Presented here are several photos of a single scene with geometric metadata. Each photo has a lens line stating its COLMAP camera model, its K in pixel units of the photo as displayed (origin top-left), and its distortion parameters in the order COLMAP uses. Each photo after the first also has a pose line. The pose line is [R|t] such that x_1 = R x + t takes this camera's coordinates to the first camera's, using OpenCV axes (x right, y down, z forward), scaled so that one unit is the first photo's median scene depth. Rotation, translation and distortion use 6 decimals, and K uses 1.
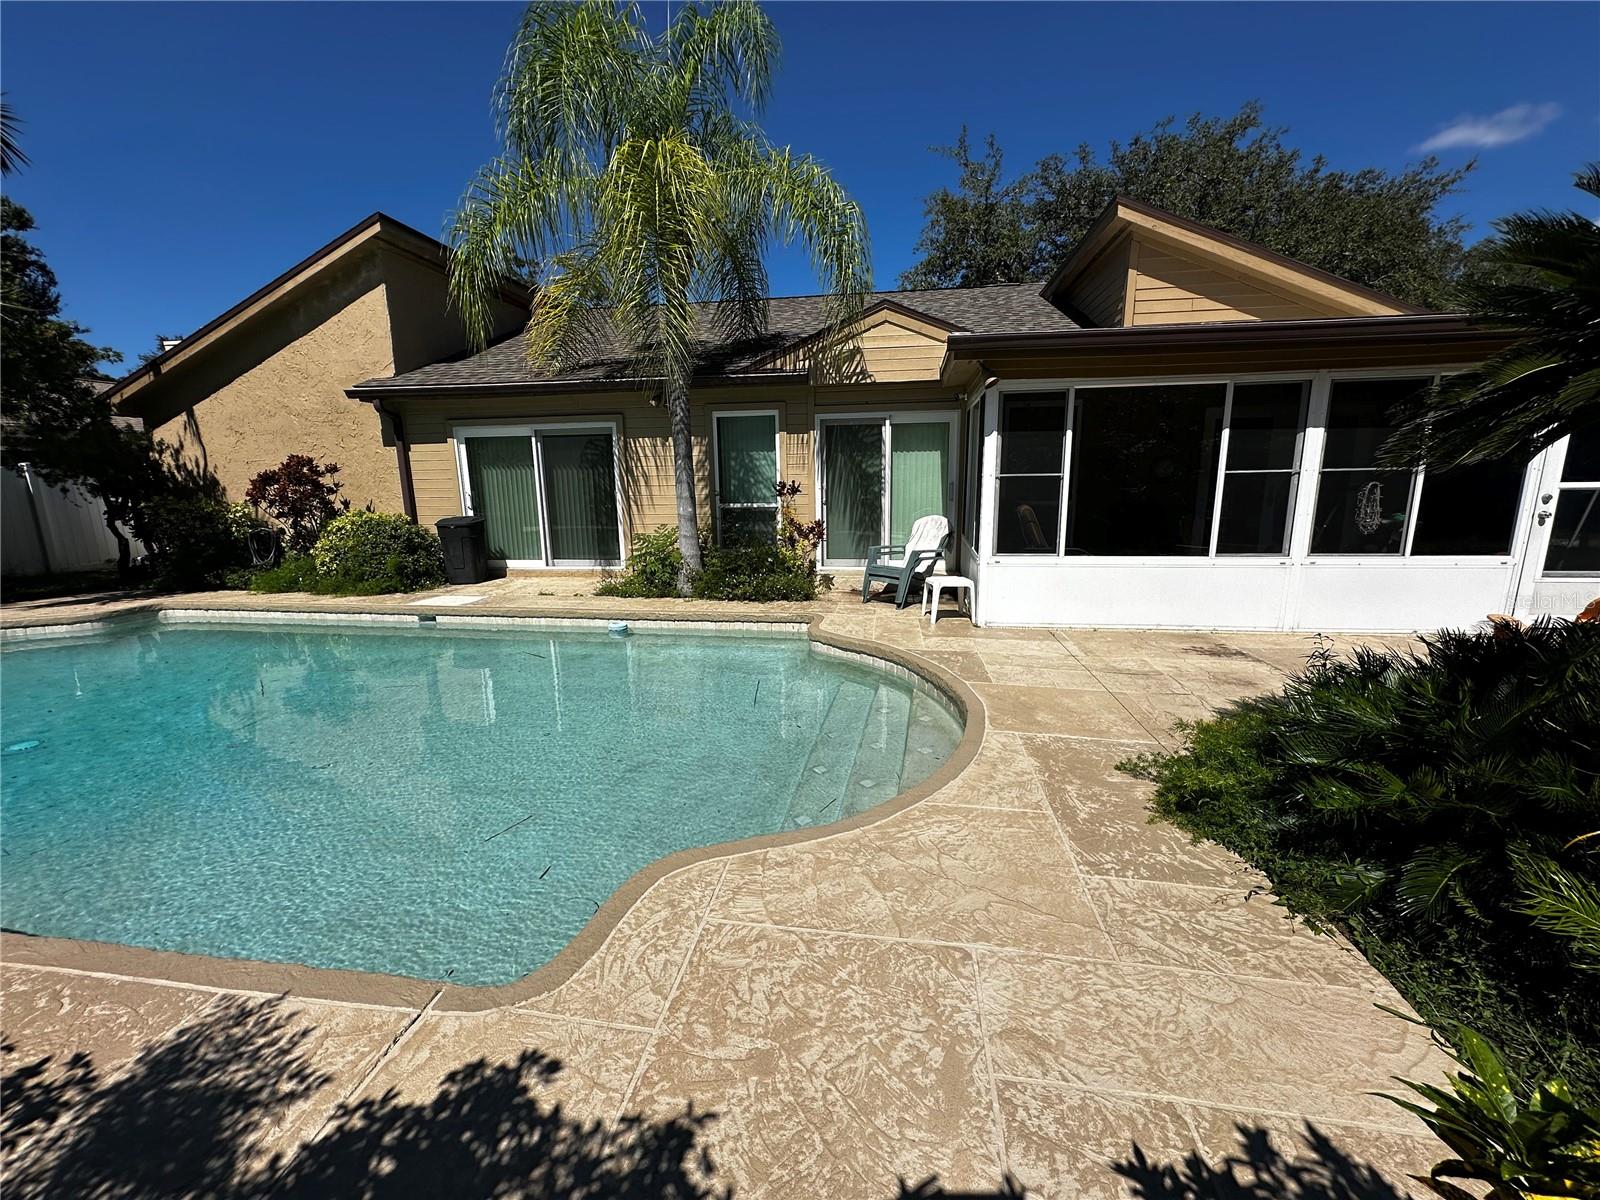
lens RADIAL K [[631.0, 0, 800.0], [0, 631.0, 600.0], [0, 0, 1]] dist [0.000941, 0.000093]
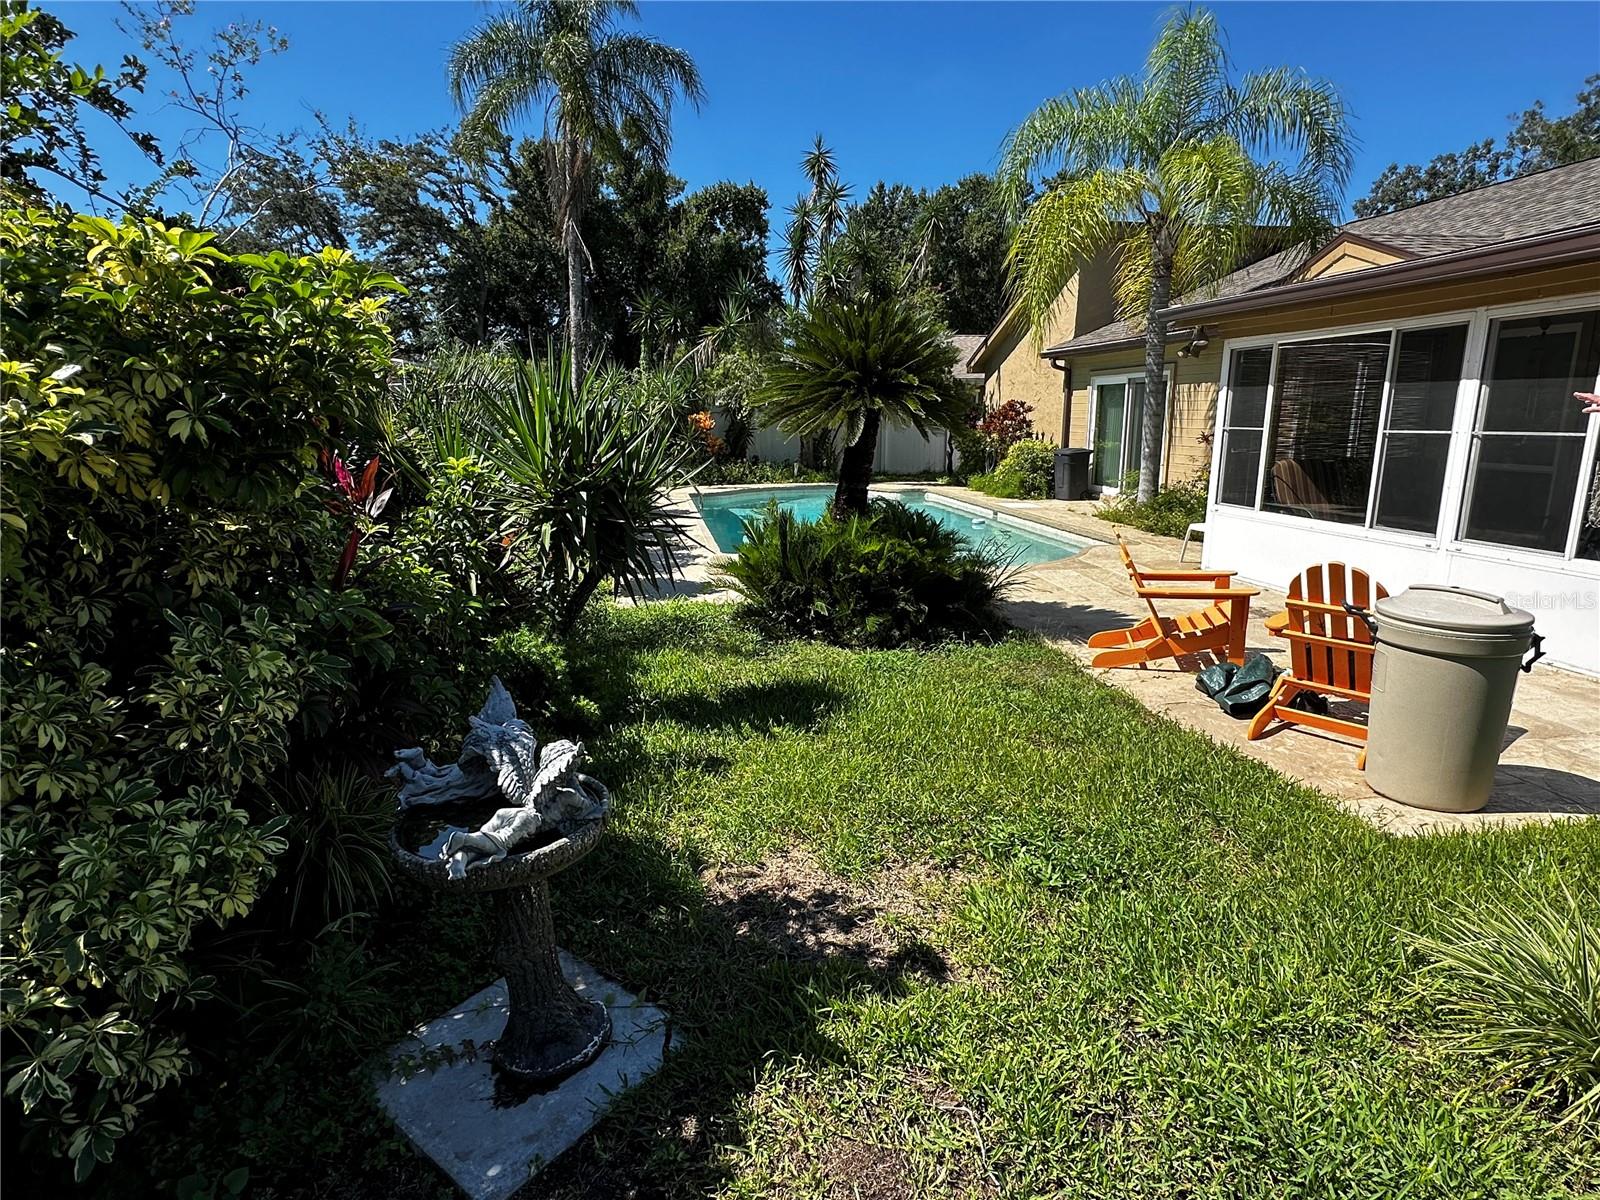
lens RADIAL K [[864.8, 0, 800.0], [0, 864.8, 600.0], [0, 0, 1]] dist [-0.001185, -0.000265]
pose [[0.314245, 0.214233, -0.924854, 1.004040], [-0.187978, 0.968958, 0.160579, -0.010168], [0.930545, 0.123391, 0.344761, -0.088116]]
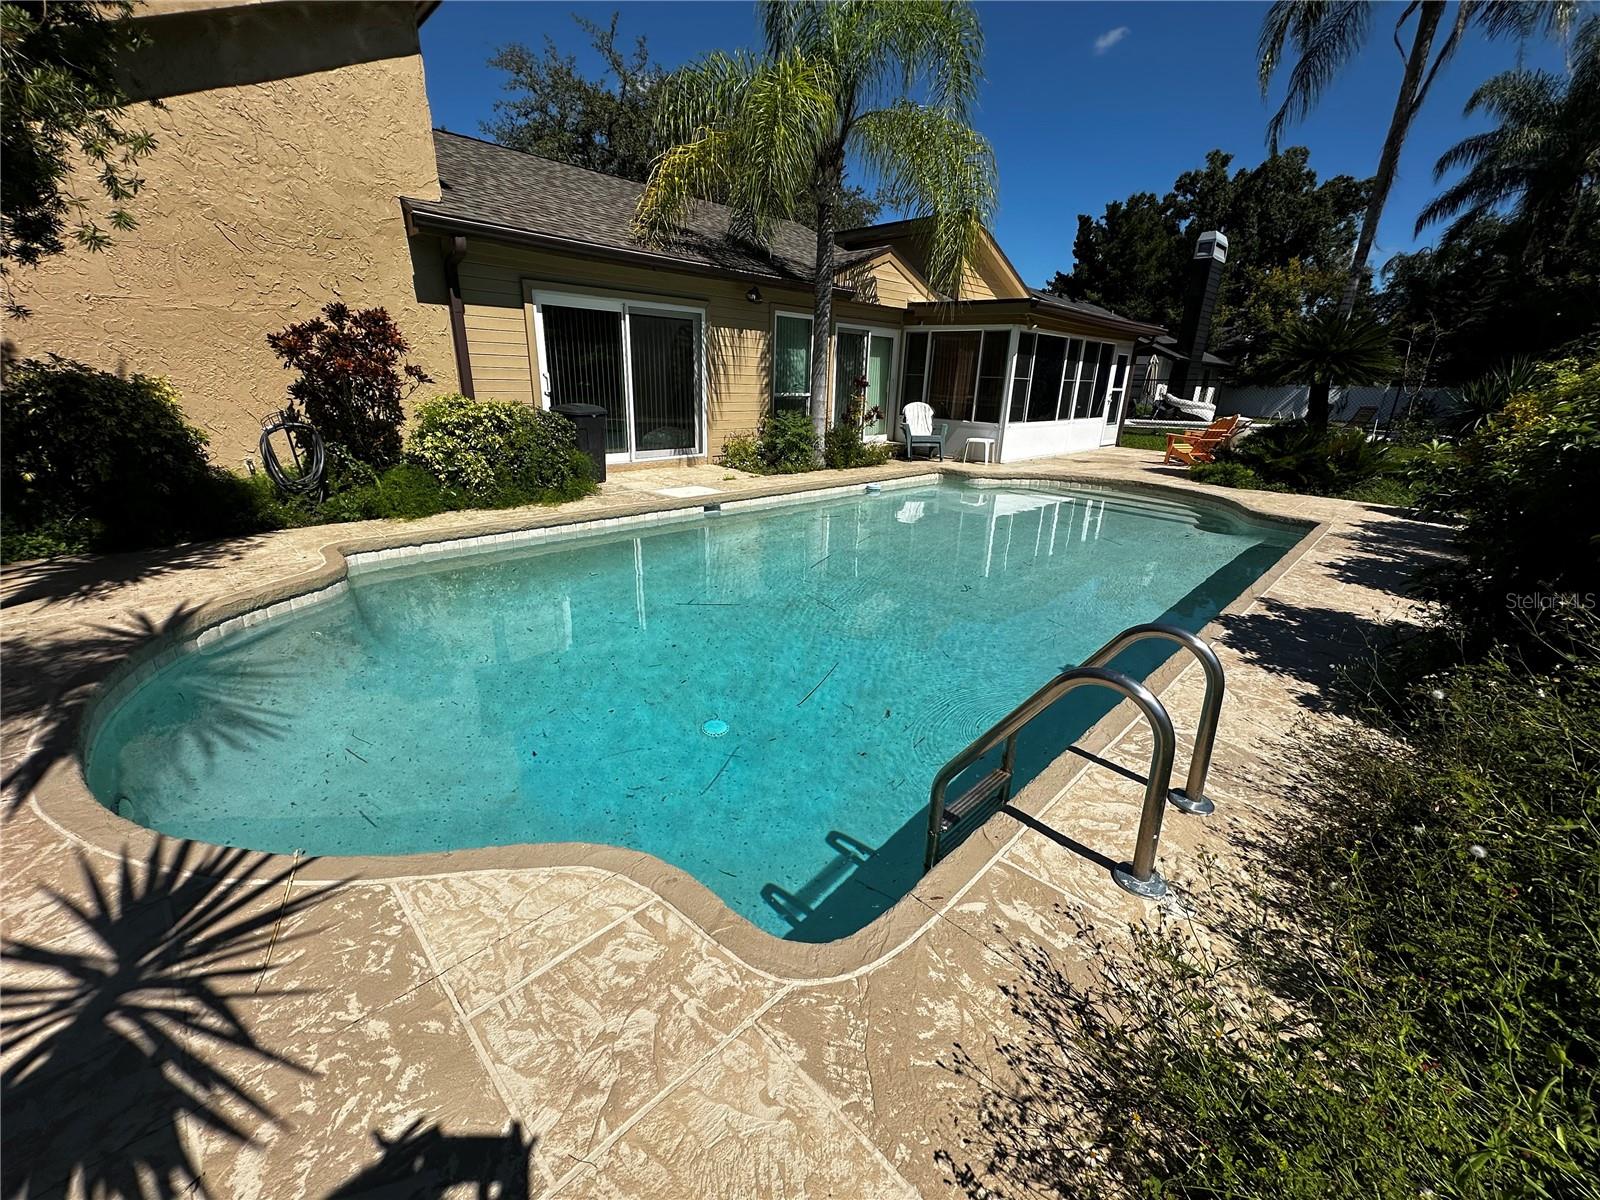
lens RADIAL K [[631.0, 0, 800.0], [0, 631.0, 600.0], [0, 0, 1]] dist [0.000941, 0.000093]
pose [[0.595288, -0.238335, 0.767352, -1.103184], [0.114435, 0.970409, 0.212628, -0.021664], [-0.795322, -0.038762, 0.604947, 0.231963]]
